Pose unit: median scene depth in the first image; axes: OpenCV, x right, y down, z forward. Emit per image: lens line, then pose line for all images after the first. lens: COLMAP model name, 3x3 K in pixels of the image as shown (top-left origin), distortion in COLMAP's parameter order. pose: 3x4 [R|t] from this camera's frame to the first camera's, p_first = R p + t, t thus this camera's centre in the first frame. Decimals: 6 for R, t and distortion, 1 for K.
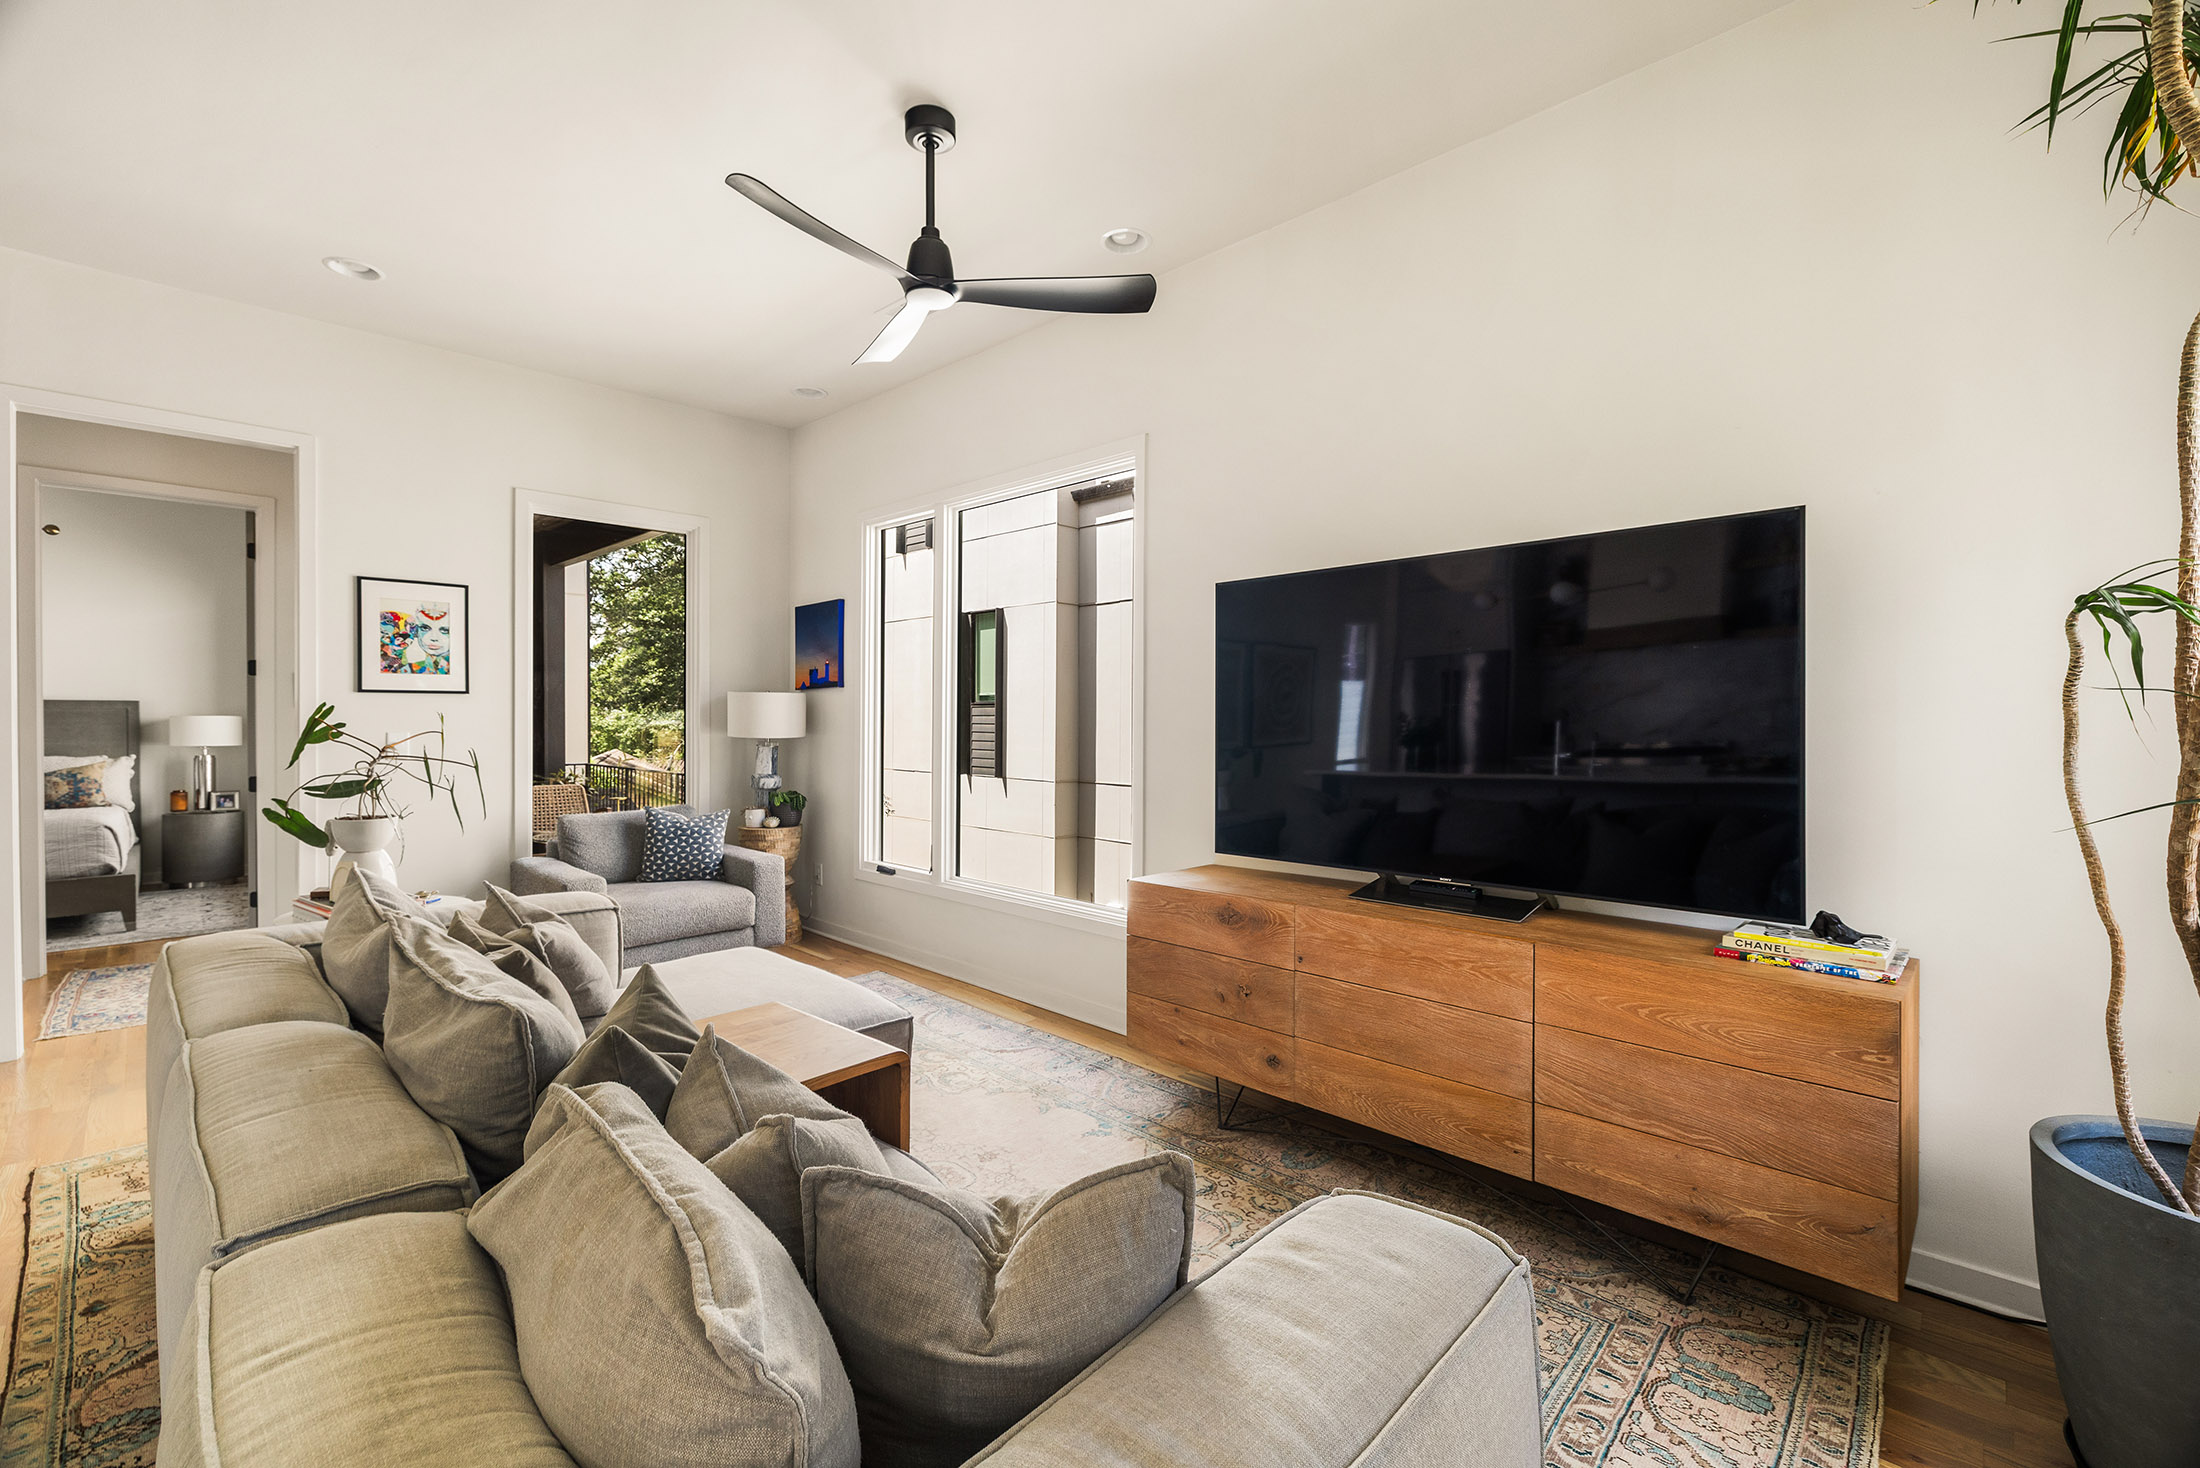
lens RADIAL K [[939.5, 0, 1097.0], [0, 939.5, 722.1], [0, 0, 1]] dist [0.002774, 0.000193]
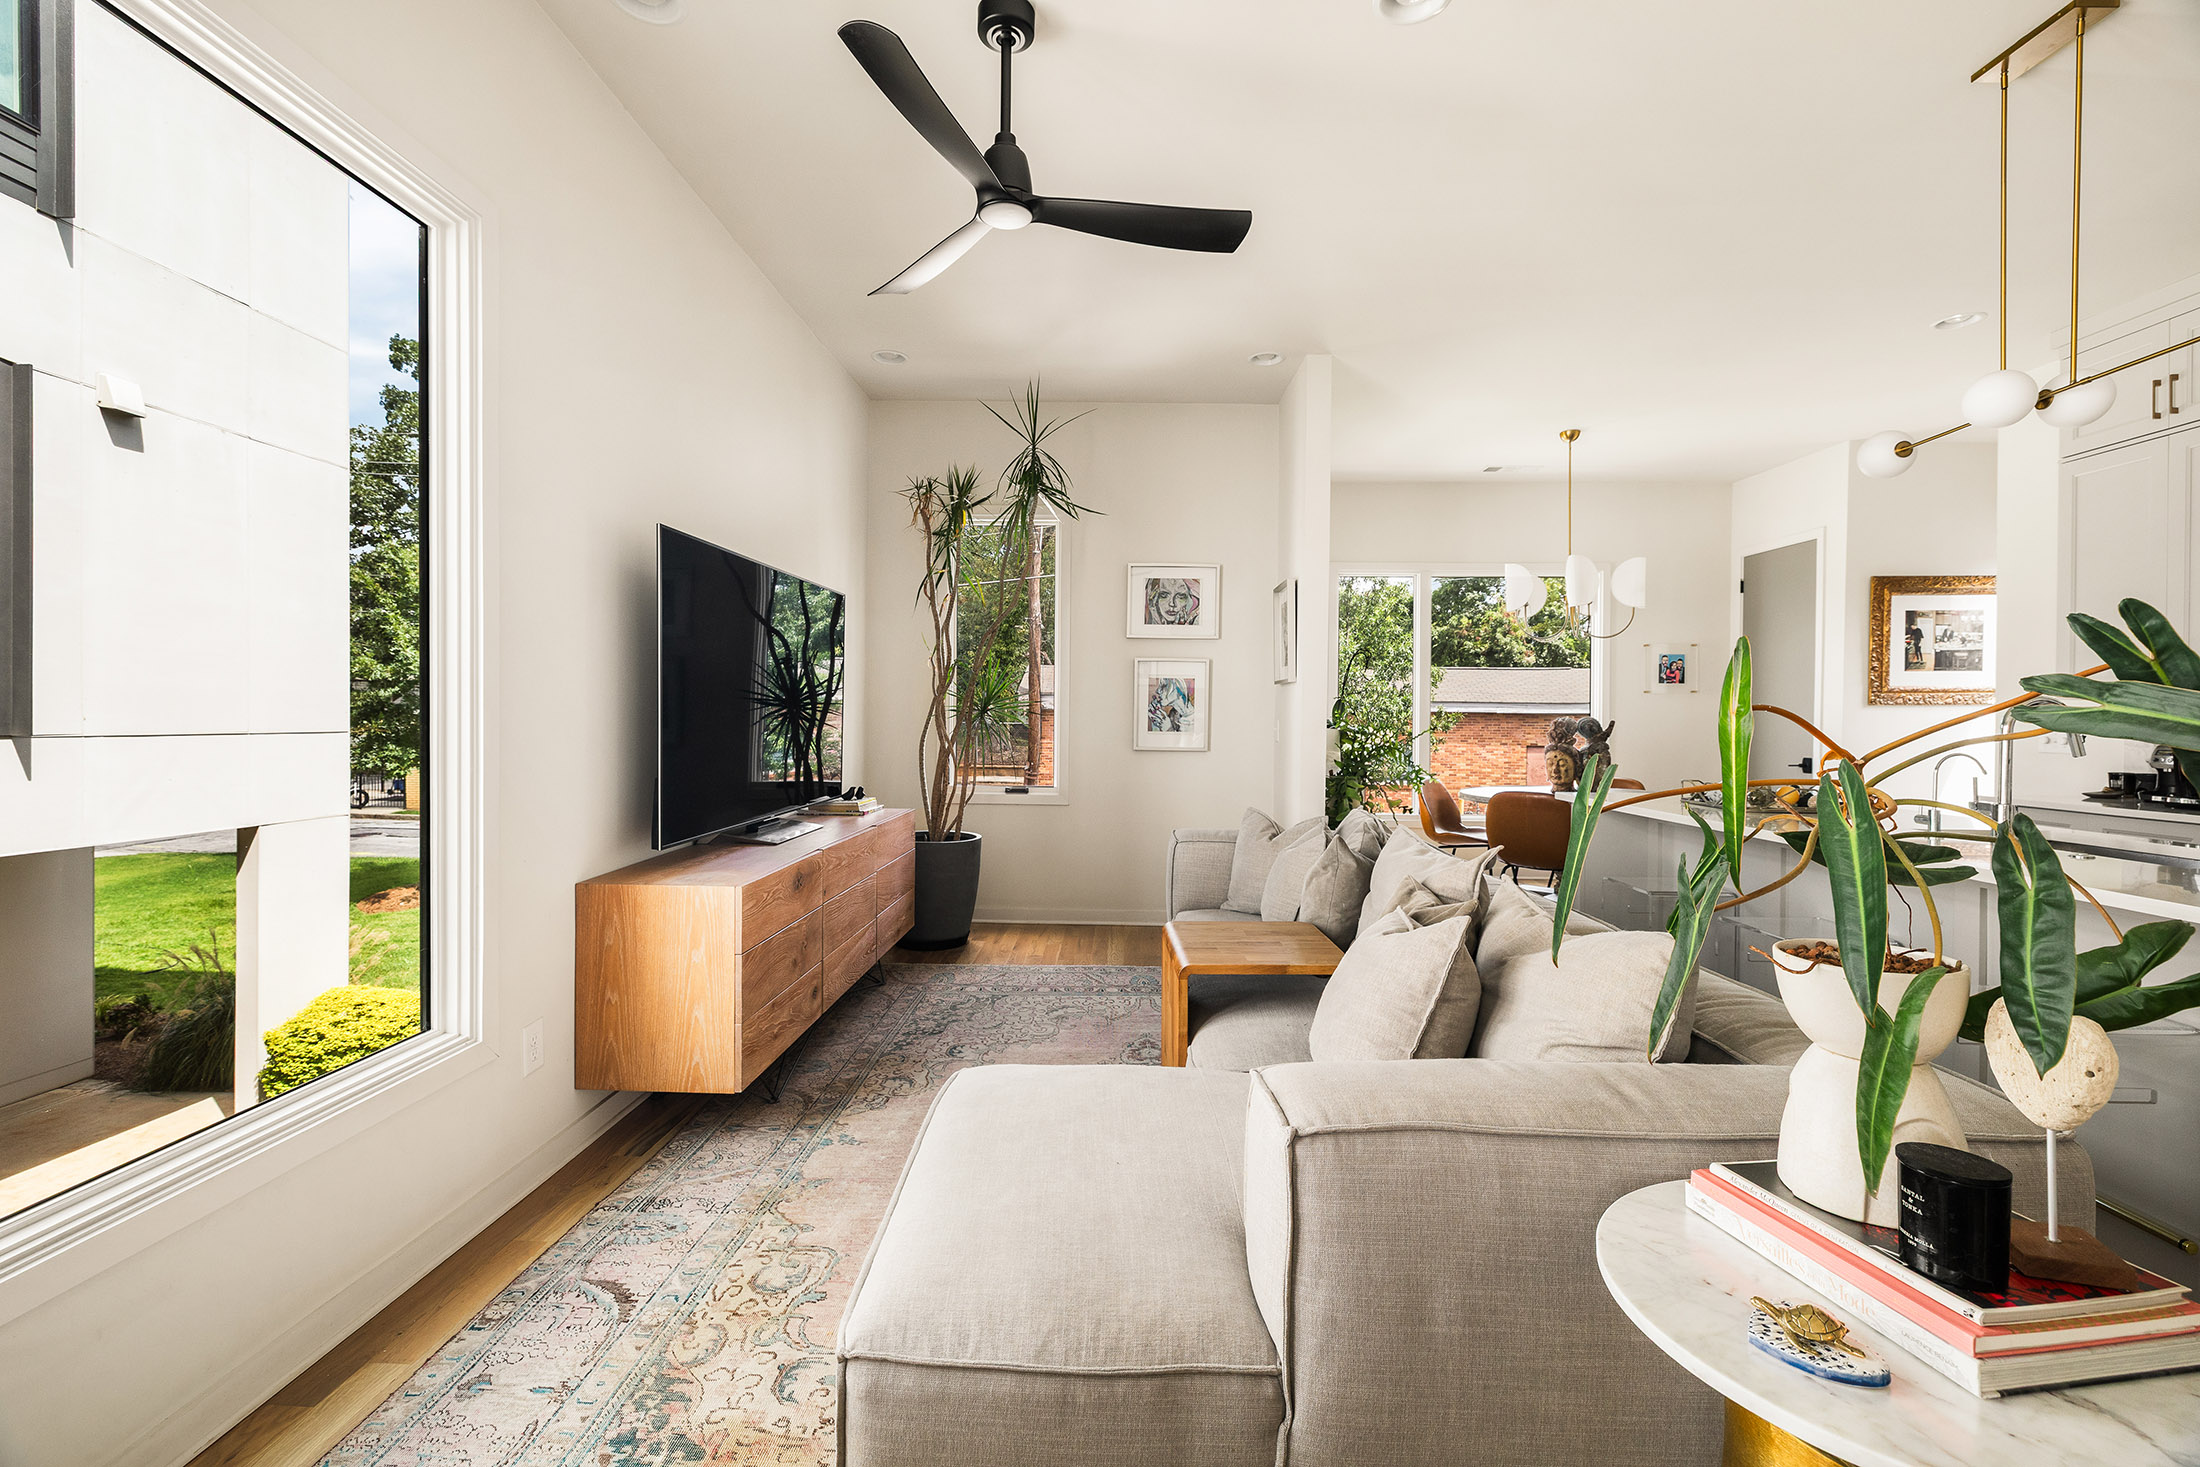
lens RADIAL K [[939.5, 0, 1113.2], [0, 939.5, 727.2], [0, 0, 1]] dist [0.002774, 0.000193]
pose [[-0.685834, -0.017383, 0.727550, -0.552558], [-0.005403, 0.999809, 0.018795, 0.009237], [-0.727738, 0.008959, -0.685797, 0.944802]]
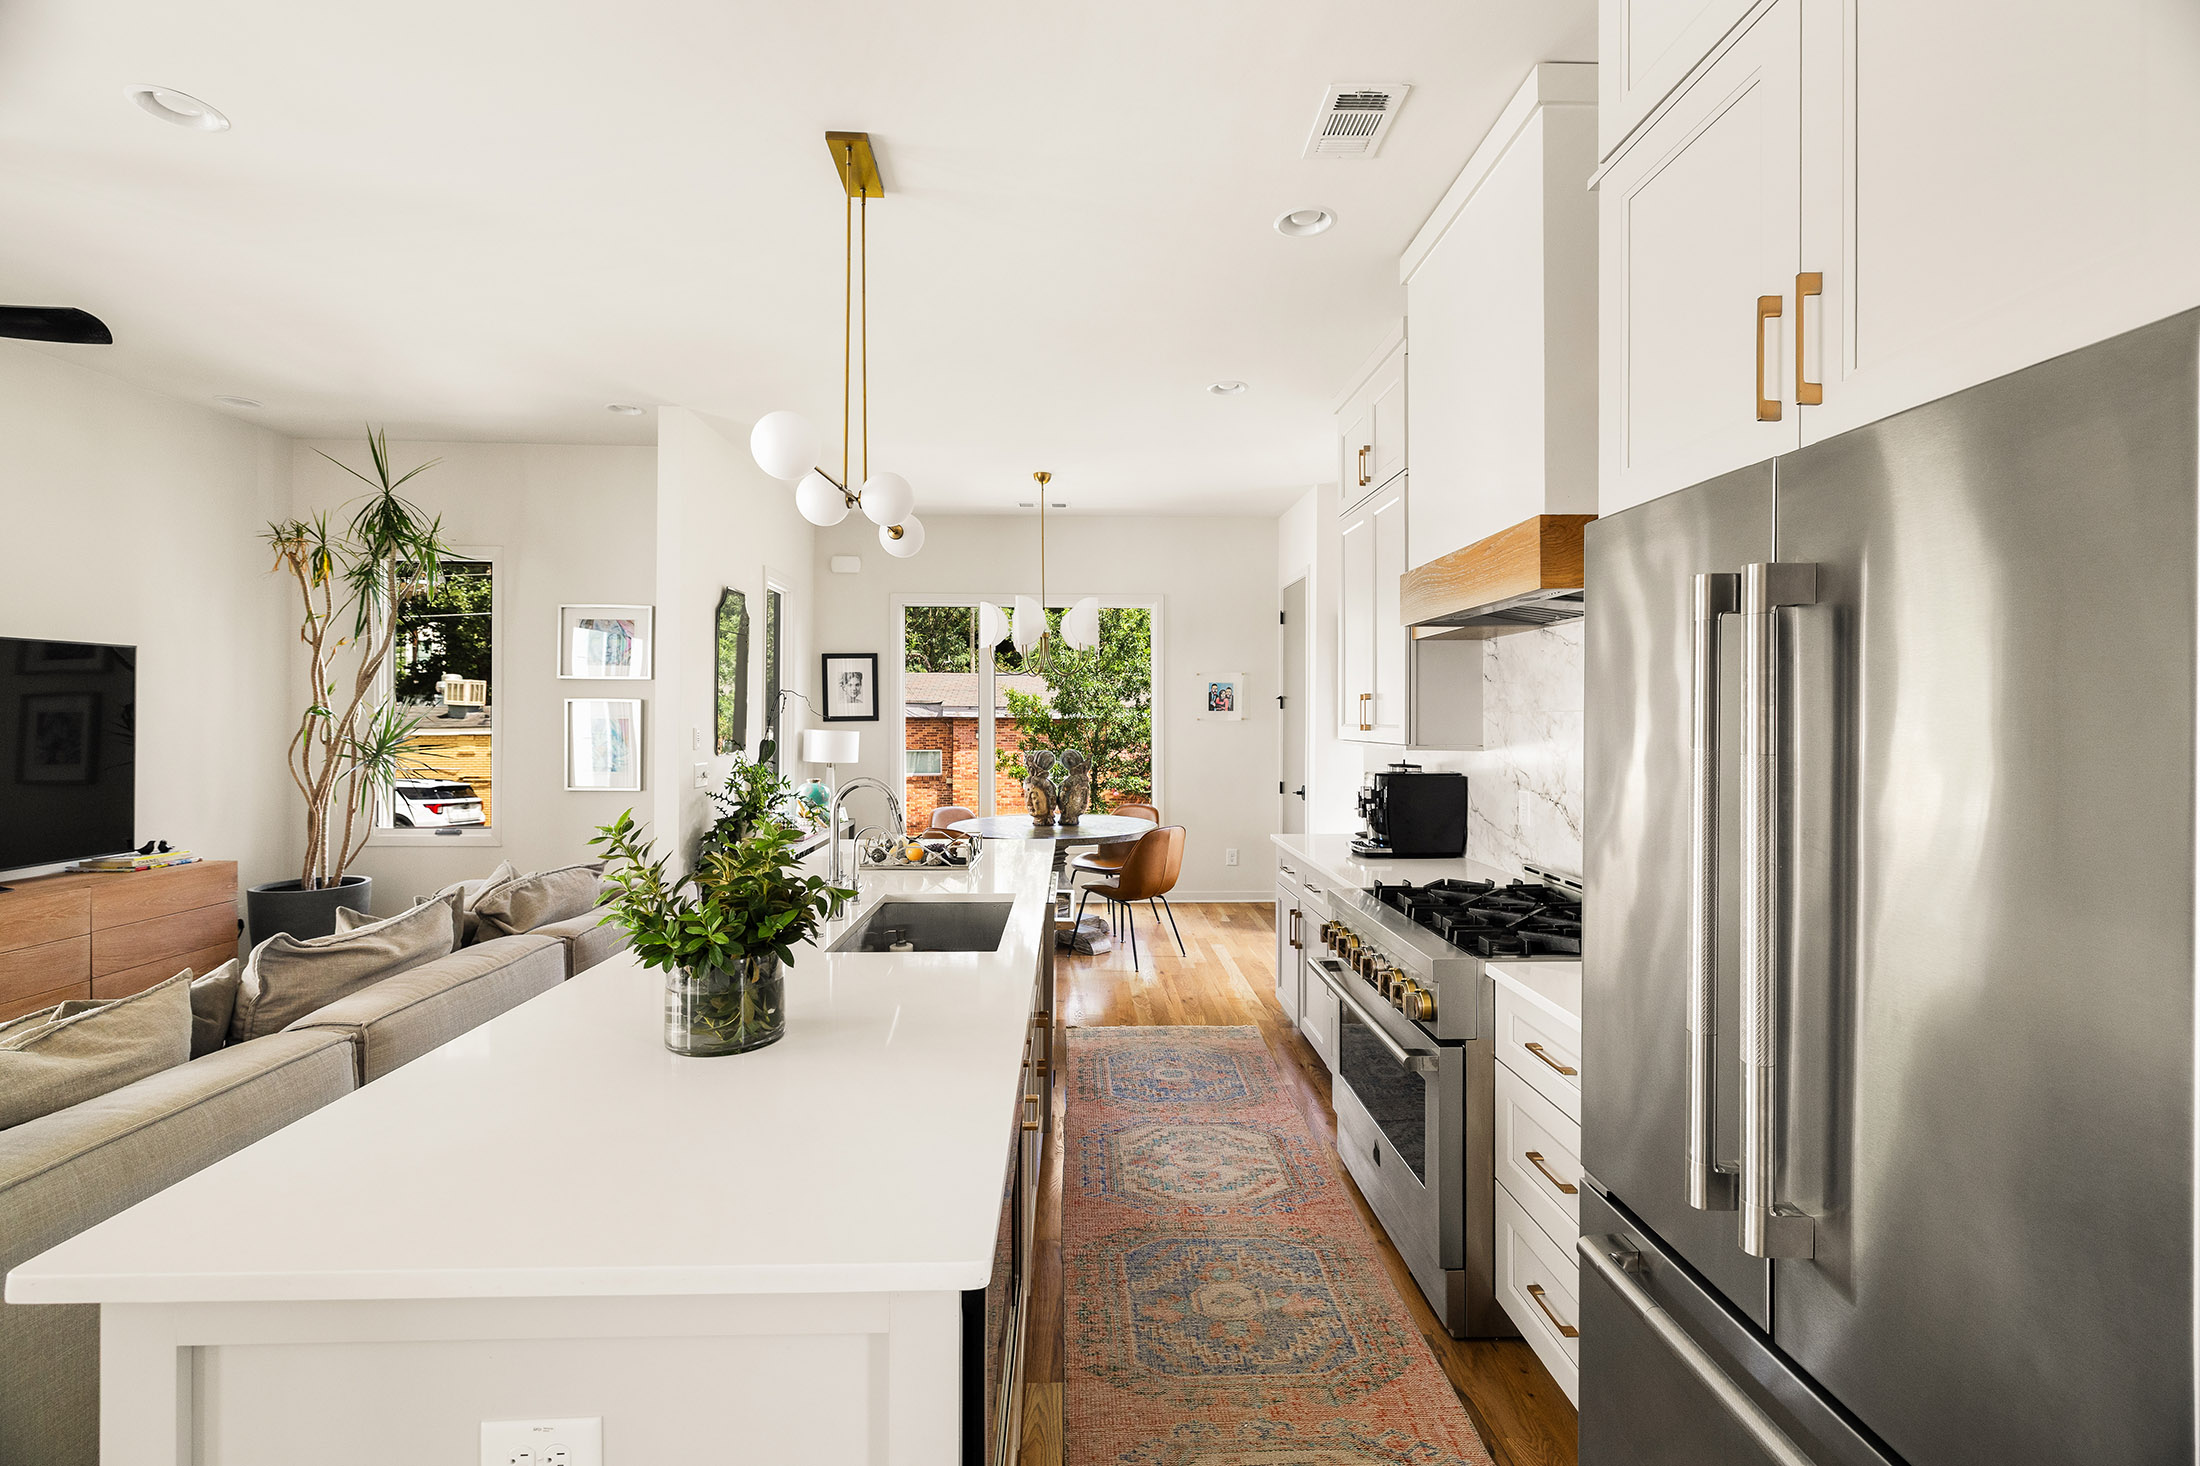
lens RADIAL K [[939.5, 0, 1107.7], [0, 939.5, 717.7], [0, 0, 1]] dist [0.002774, 0.000193]
pose [[-0.720243, -0.006977, 0.693687, -1.045322], [-0.000009, 0.999950, 0.010049, -0.045579], [-0.693722, 0.007232, -0.720207, 0.480705]]
